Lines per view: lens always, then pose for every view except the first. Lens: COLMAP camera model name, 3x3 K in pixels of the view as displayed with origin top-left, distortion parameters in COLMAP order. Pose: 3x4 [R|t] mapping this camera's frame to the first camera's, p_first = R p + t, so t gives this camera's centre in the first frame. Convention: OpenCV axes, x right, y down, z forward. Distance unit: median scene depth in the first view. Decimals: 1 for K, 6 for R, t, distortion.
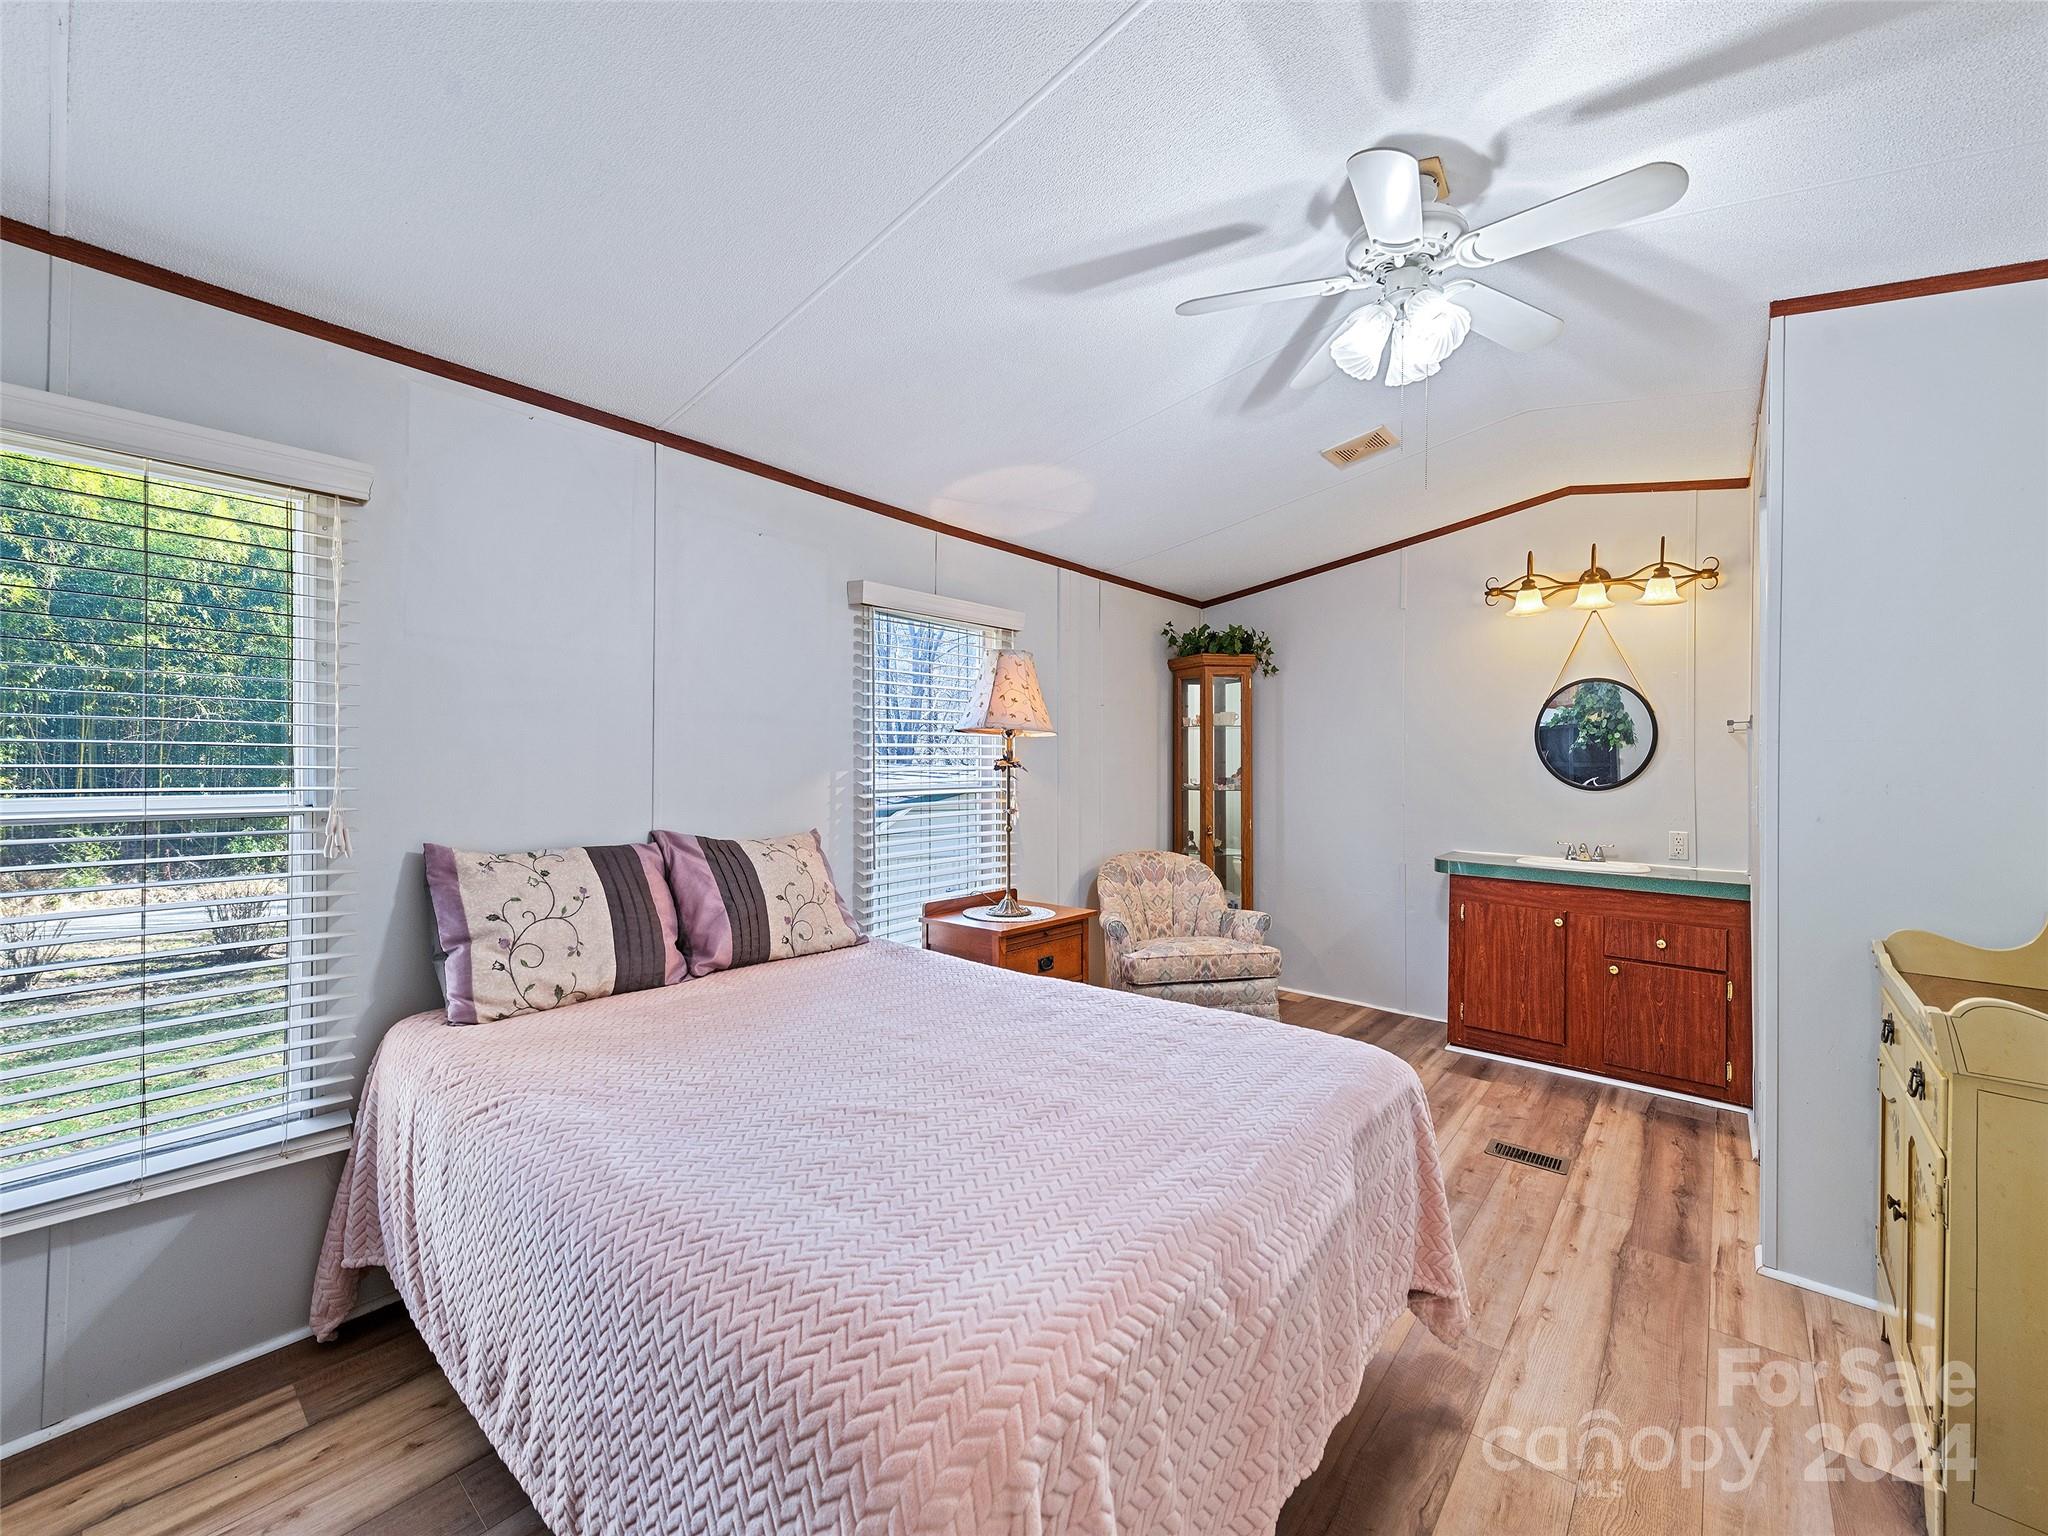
lens RADIAL K [[811.7, 0, 1027.0], [0, 811.7, 770.6], [0, 0, 1]] dist [0.007413, -0.001264]
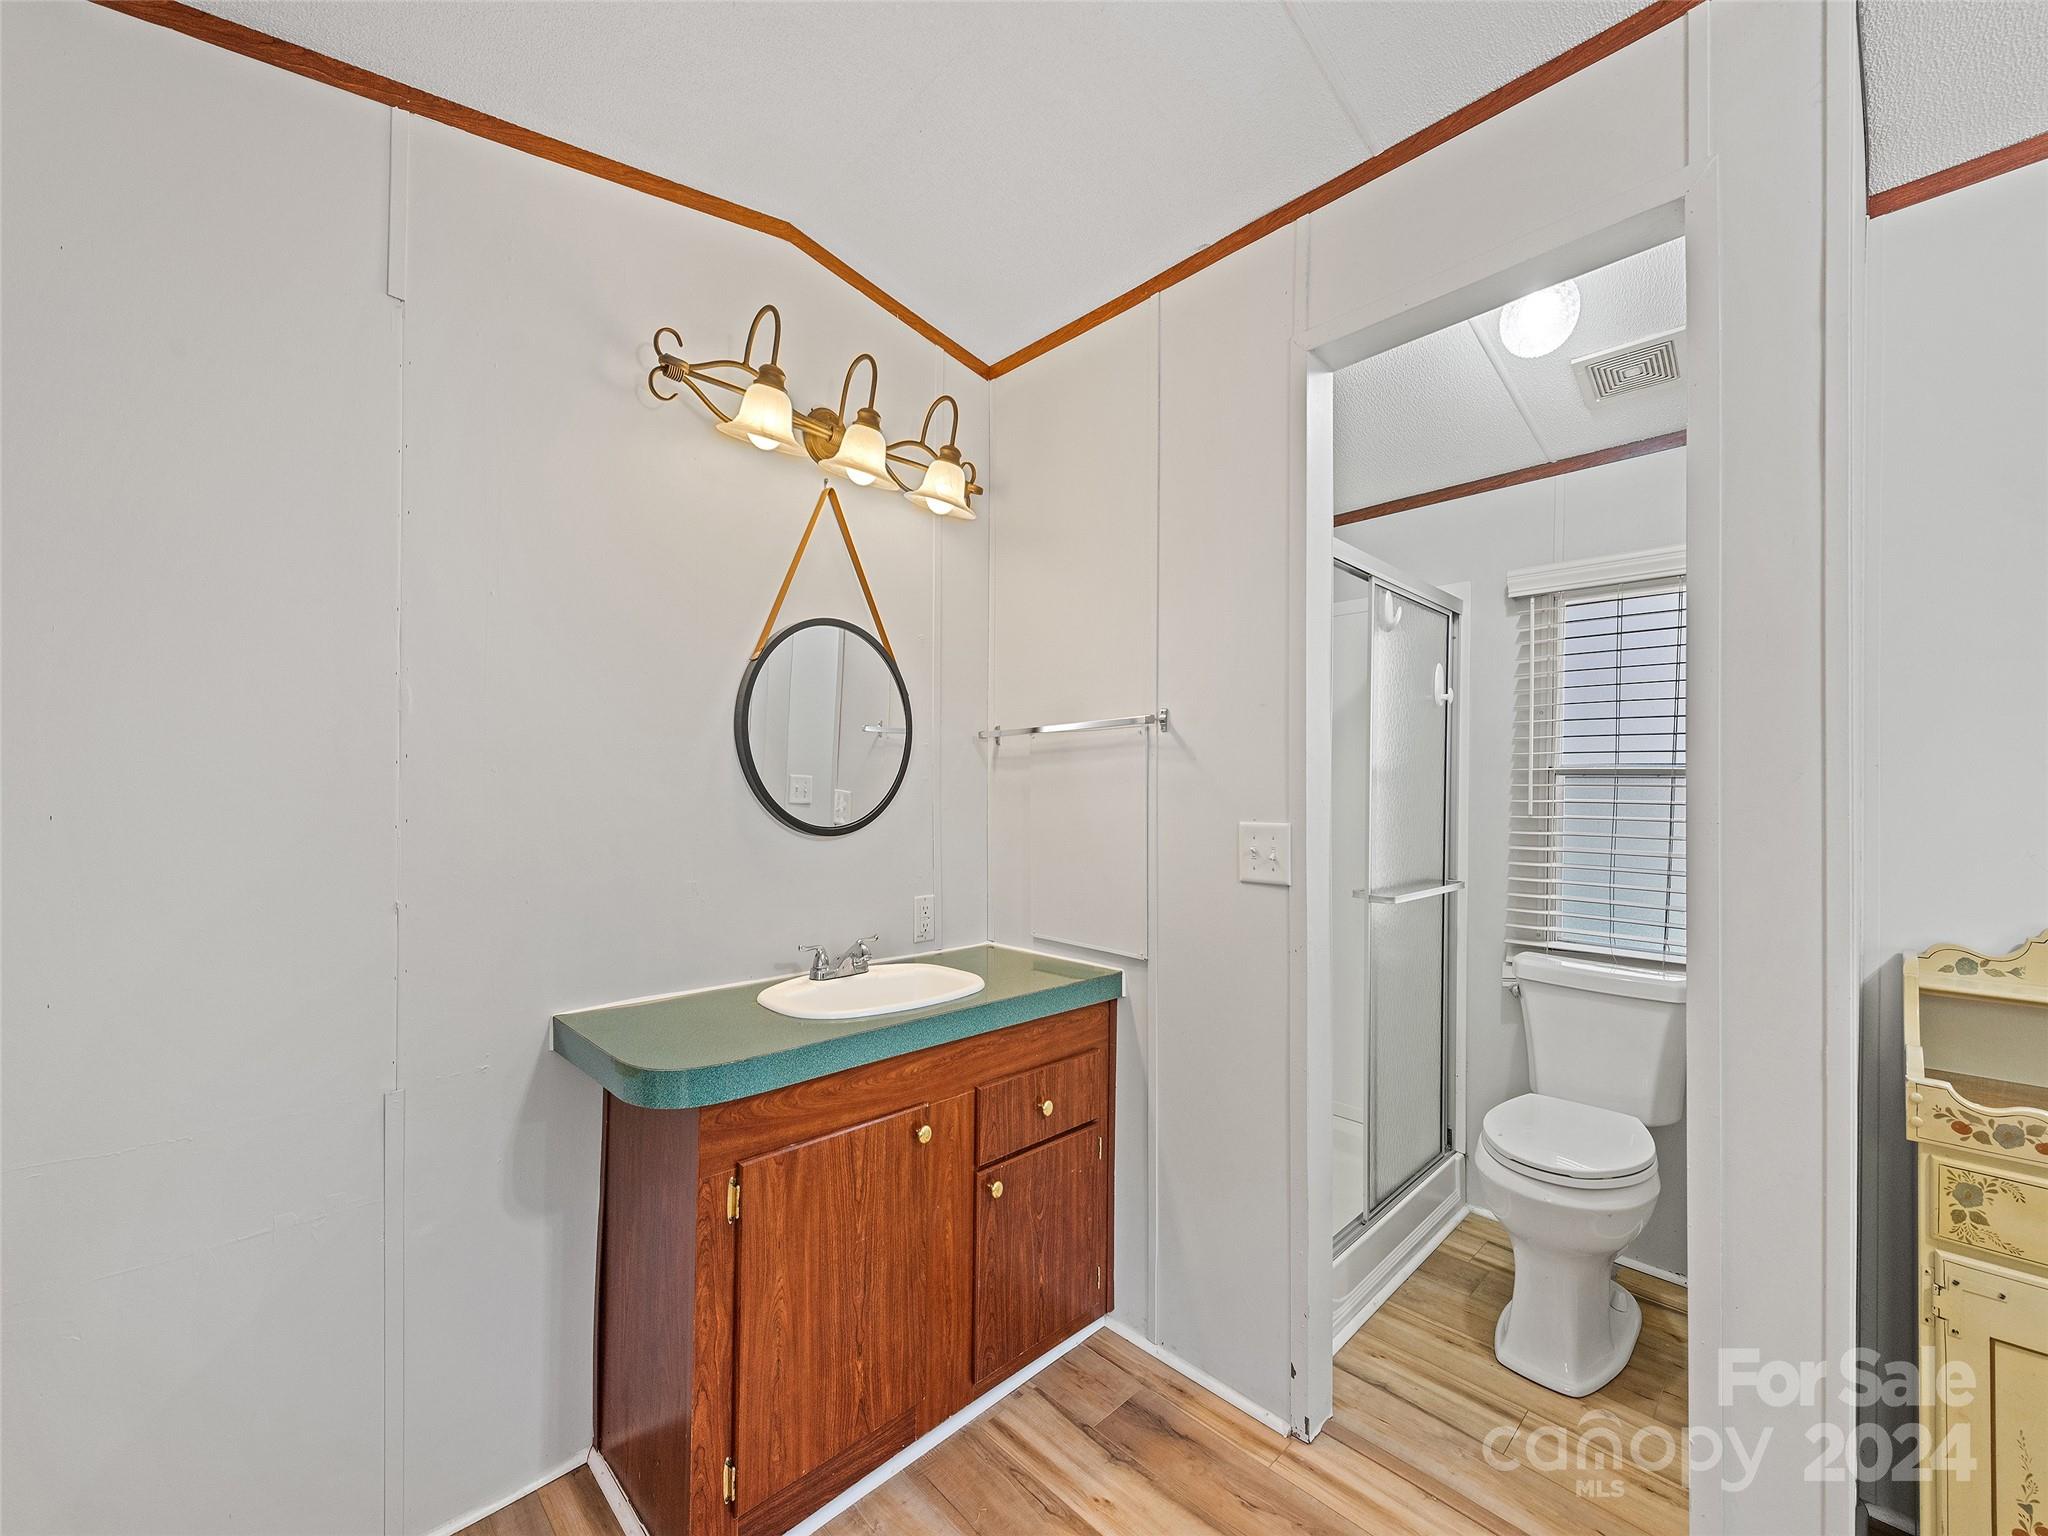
lens RADIAL K [[811.7, 0, 1027.8], [0, 811.7, 775.7], [0, 0, 1]] dist [0.007413, -0.001264]
pose [[0.078373, 0.009165, 0.996882, 0.202227], [-0.010306, 0.999912, -0.008383, -0.011219], [-0.996871, -0.009617, 0.078460, 0.910628]]
